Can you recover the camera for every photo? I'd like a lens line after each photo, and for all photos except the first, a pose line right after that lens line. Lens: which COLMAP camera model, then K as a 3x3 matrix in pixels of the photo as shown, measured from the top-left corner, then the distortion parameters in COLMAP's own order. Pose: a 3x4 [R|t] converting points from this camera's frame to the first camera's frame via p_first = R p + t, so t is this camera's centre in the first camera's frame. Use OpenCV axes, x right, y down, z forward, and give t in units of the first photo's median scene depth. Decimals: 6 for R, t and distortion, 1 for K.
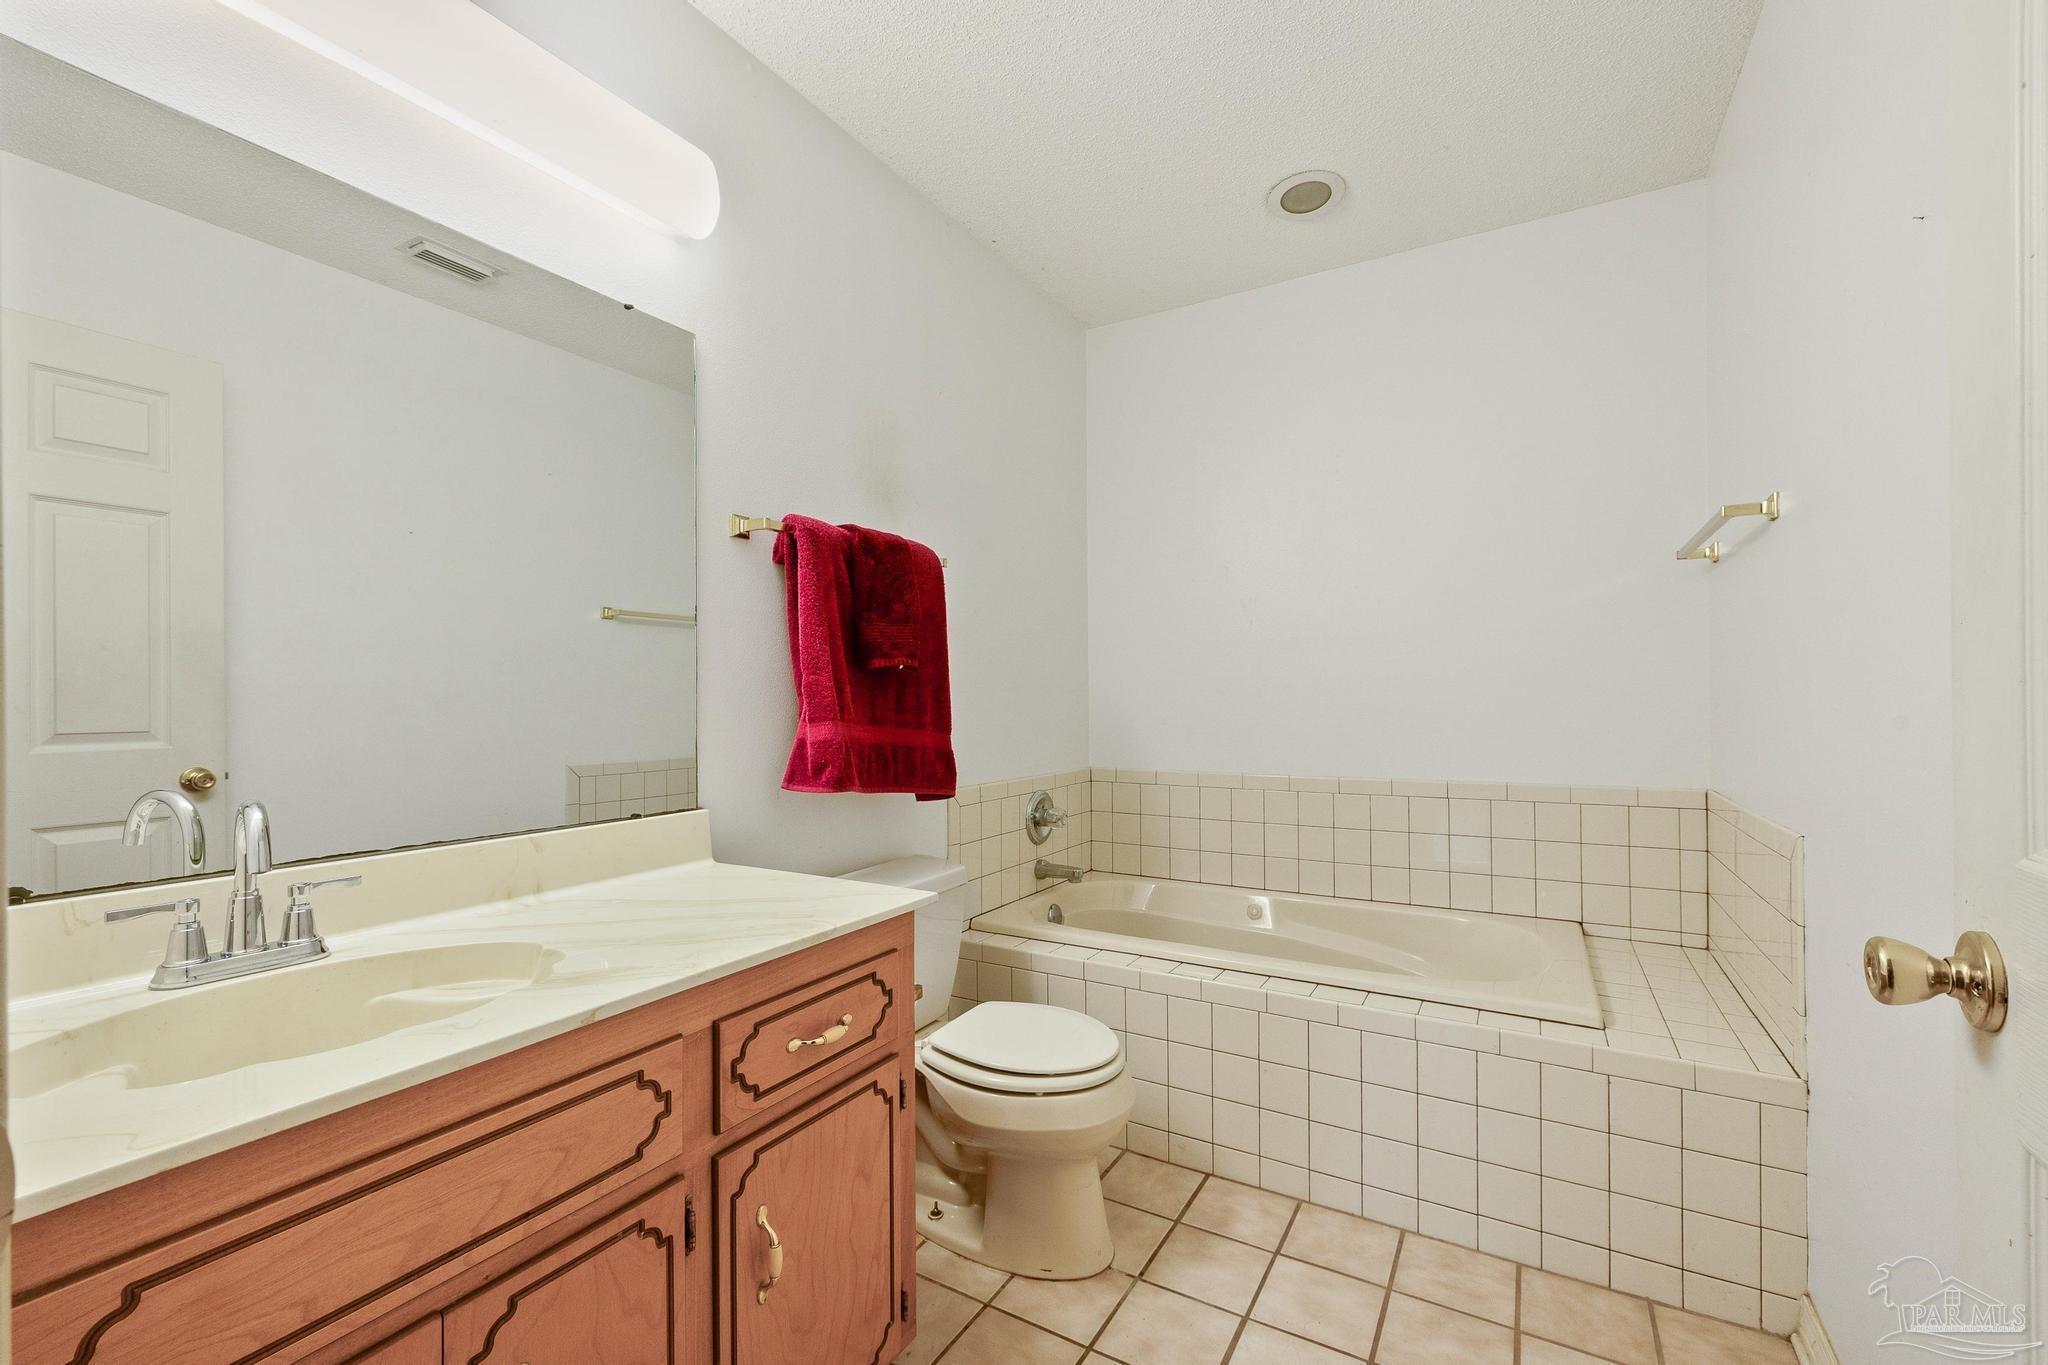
lens RADIAL K [[860.7, 0, 1021.1], [0, 860.7, 692.7], [0, 0, 1]] dist [0.002225, 0.000584]
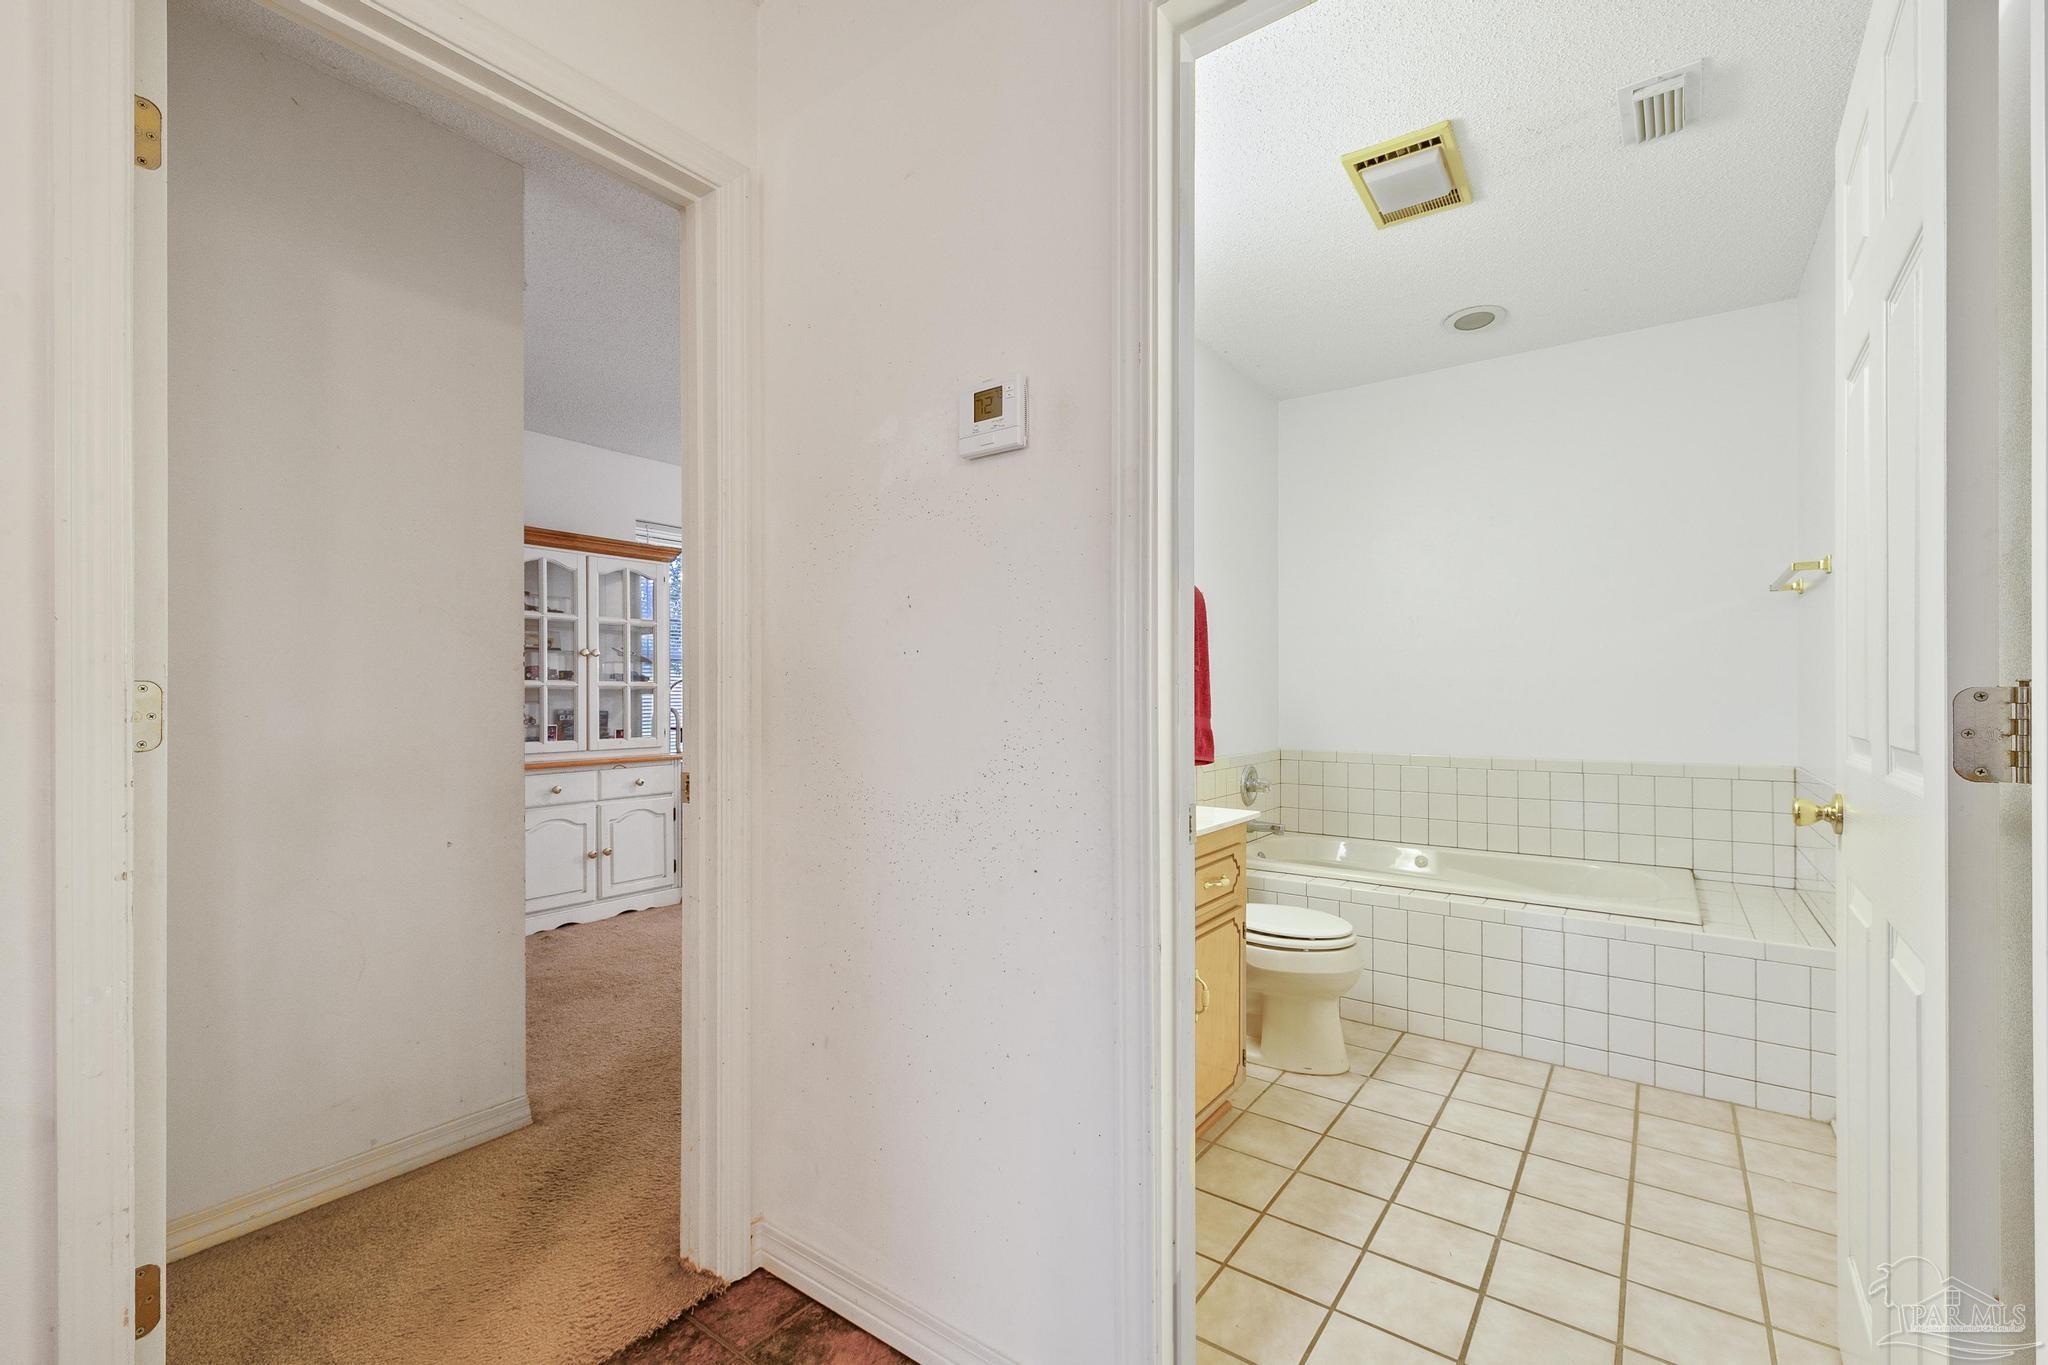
lens RADIAL K [[881.6, 0, 1019.1], [0, 881.6, 686.6], [0, 0, 1]] dist [0.009043, -0.000336]
pose [[0.995443, 0.004841, -0.095238, -0.308444], [-0.004859, 0.999988, 0.000044, -0.003641], [0.095237, 0.000419, 0.995455, -0.561575]]
